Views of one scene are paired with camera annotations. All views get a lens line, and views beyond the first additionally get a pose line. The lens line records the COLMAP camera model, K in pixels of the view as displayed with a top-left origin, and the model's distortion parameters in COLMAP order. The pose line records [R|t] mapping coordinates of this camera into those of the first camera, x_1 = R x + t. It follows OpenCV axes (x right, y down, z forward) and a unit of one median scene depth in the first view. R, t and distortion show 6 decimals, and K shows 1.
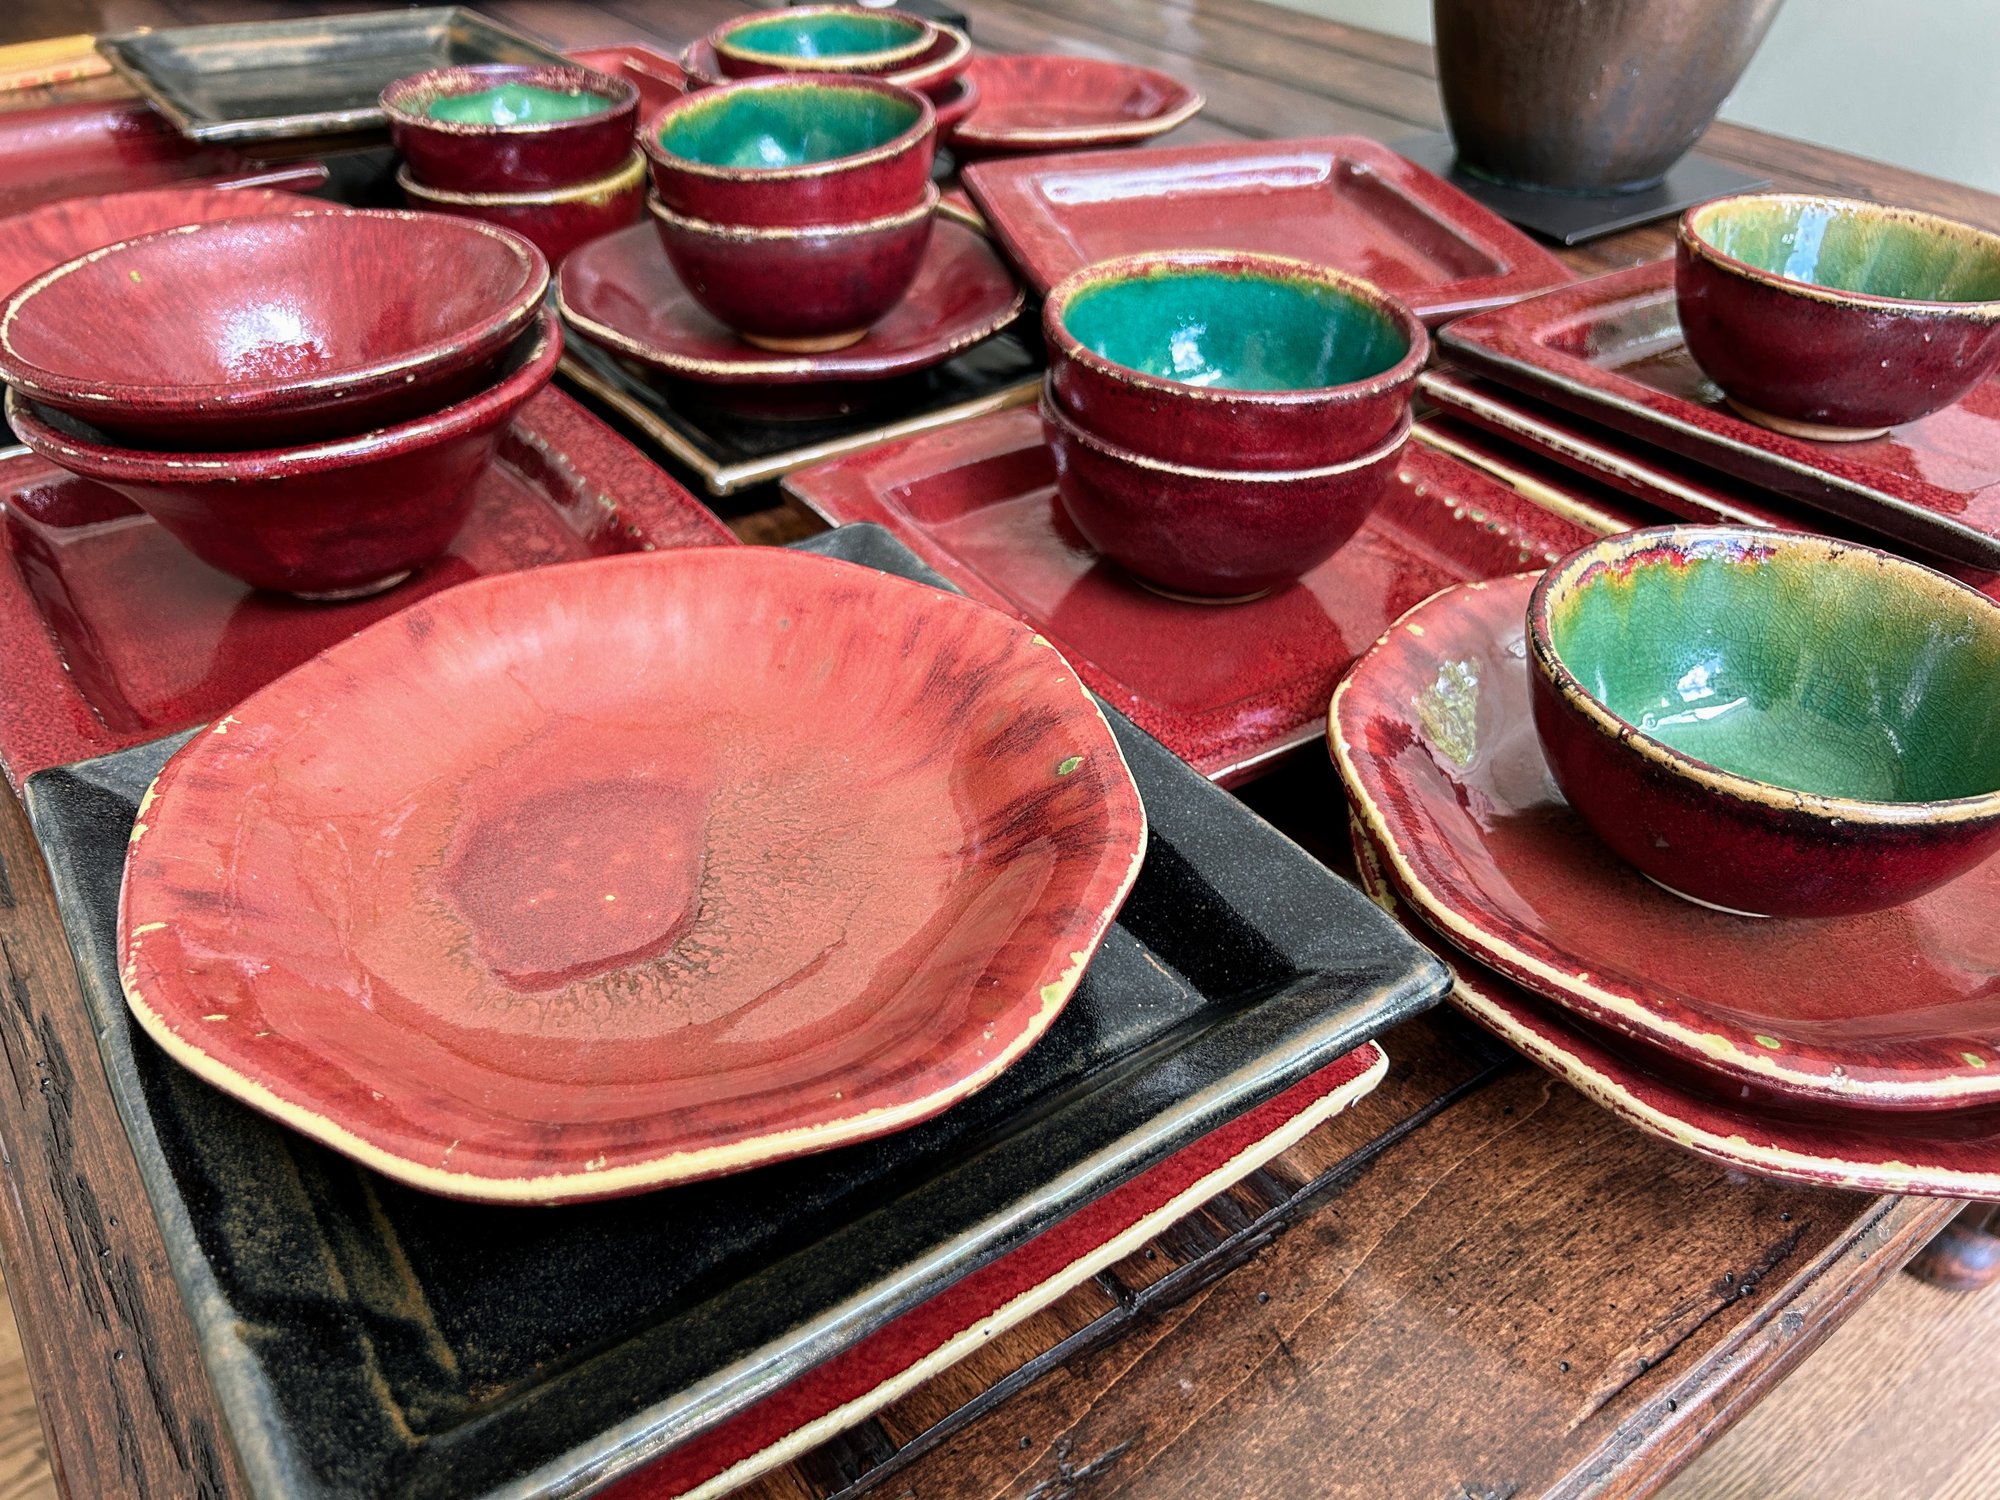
lens RADIAL K [[1529.0, 0, 1019.9], [0, 1529.0, 760.0], [0, 0, 1]] dist [0.035494, -0.058346]
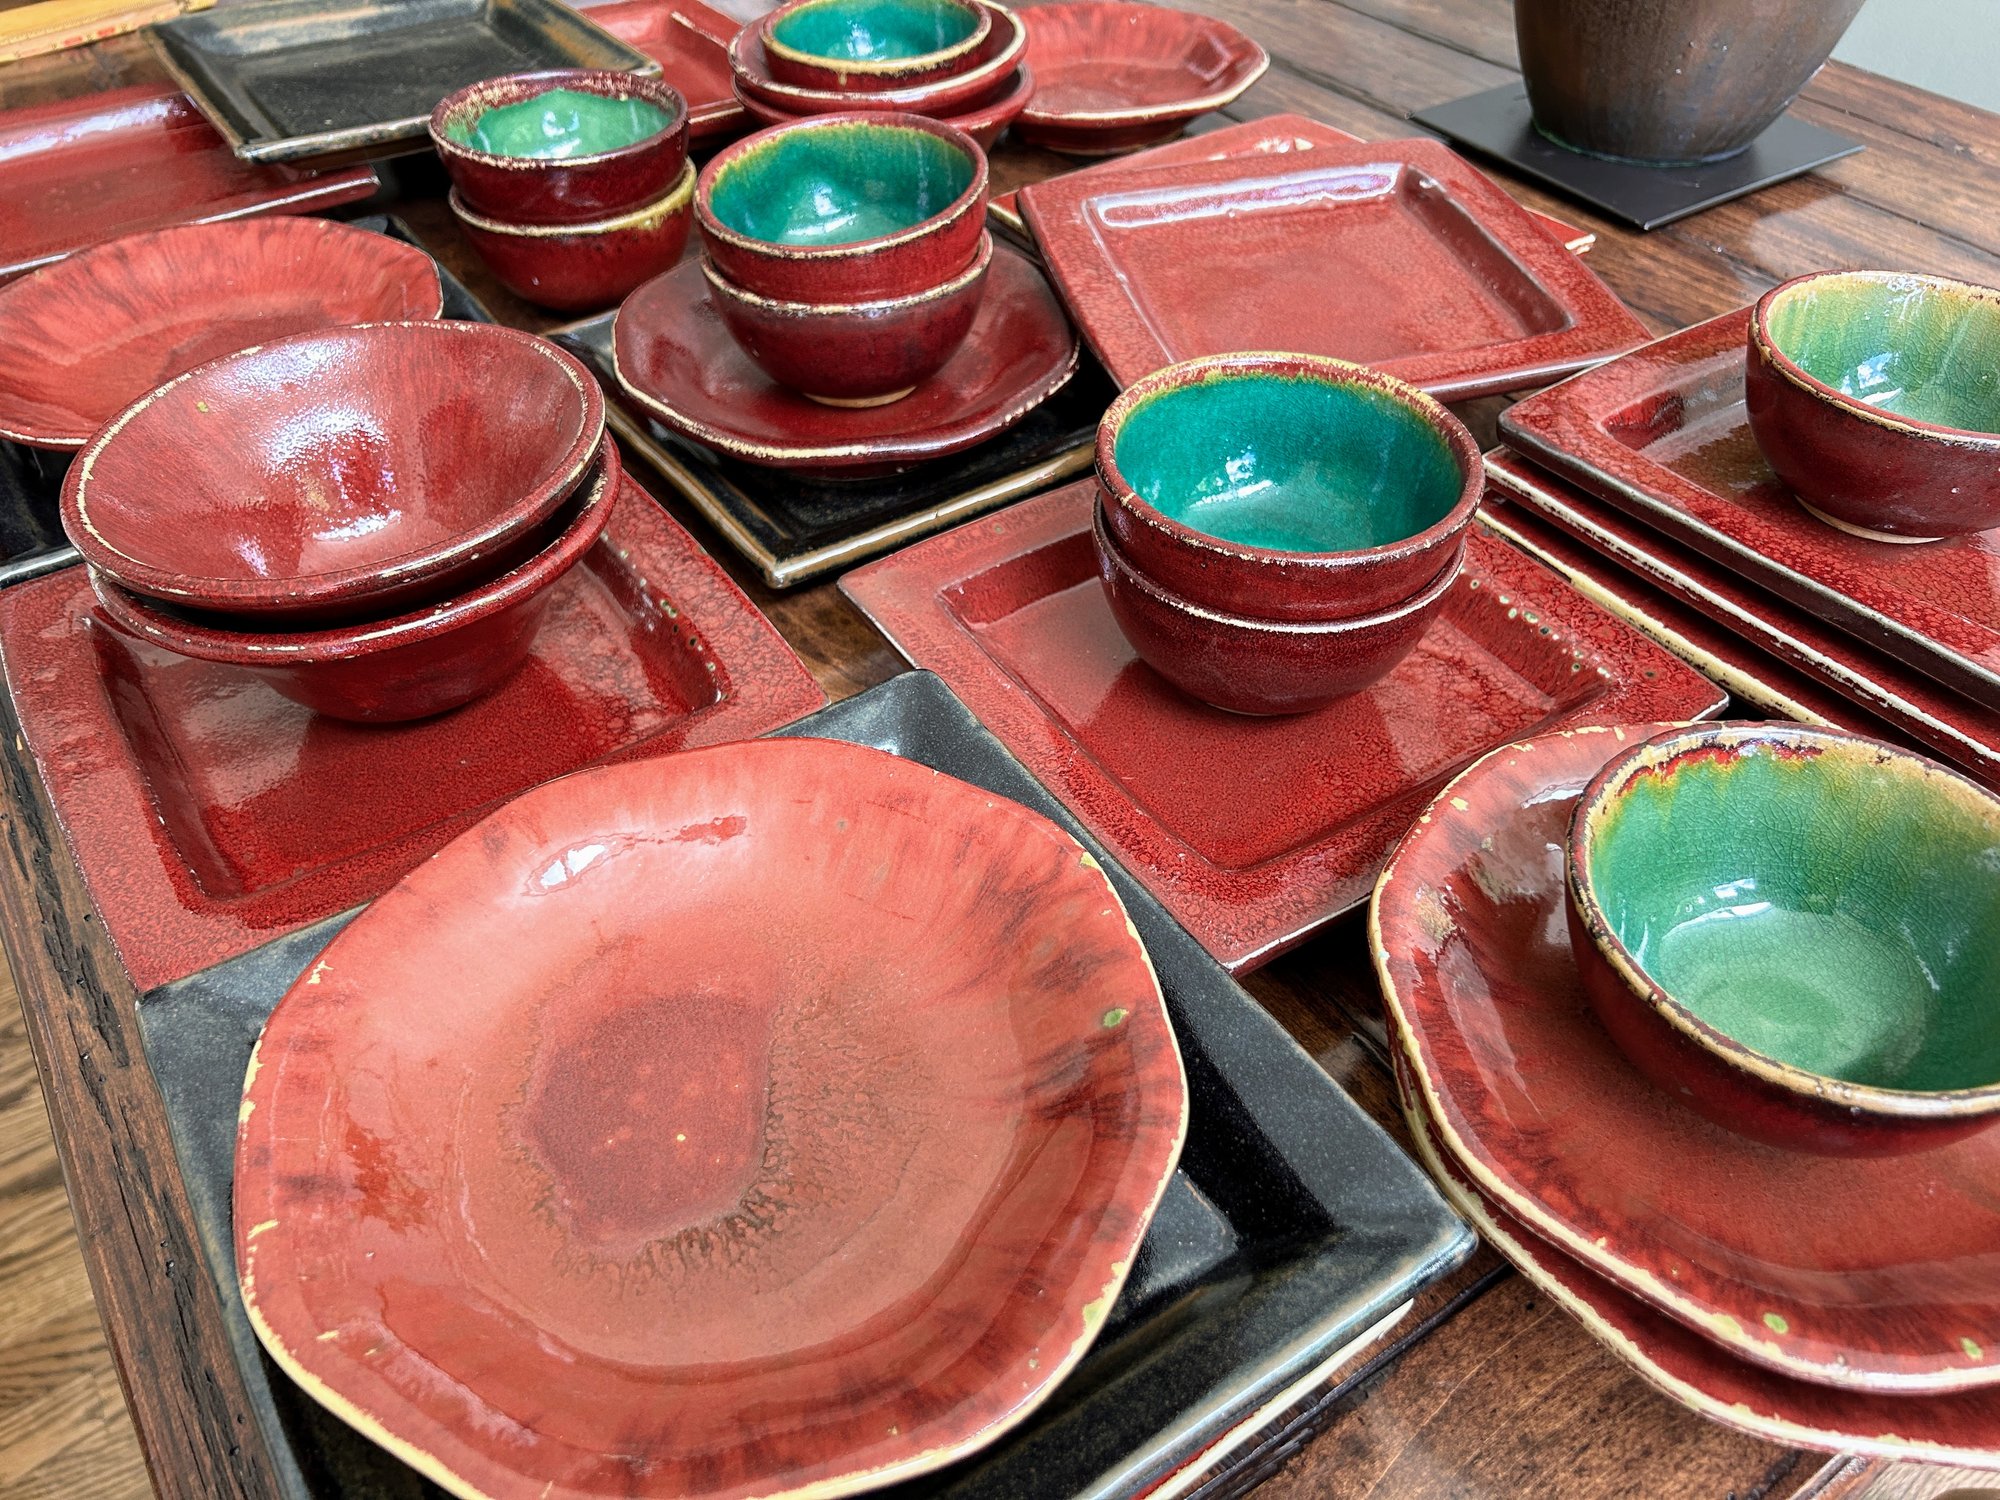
lens RADIAL K [[1529.0, 0, 1021.4], [0, 1529.0, 752.2], [0, 0, 1]] dist [0.035494, -0.058346]
pose [[0.999279, 0.004804, -0.037655, 0.005642], [-0.000789, 0.994375, 0.105918, -0.205957], [0.037952, -0.105811, 0.993662, -0.015389]]
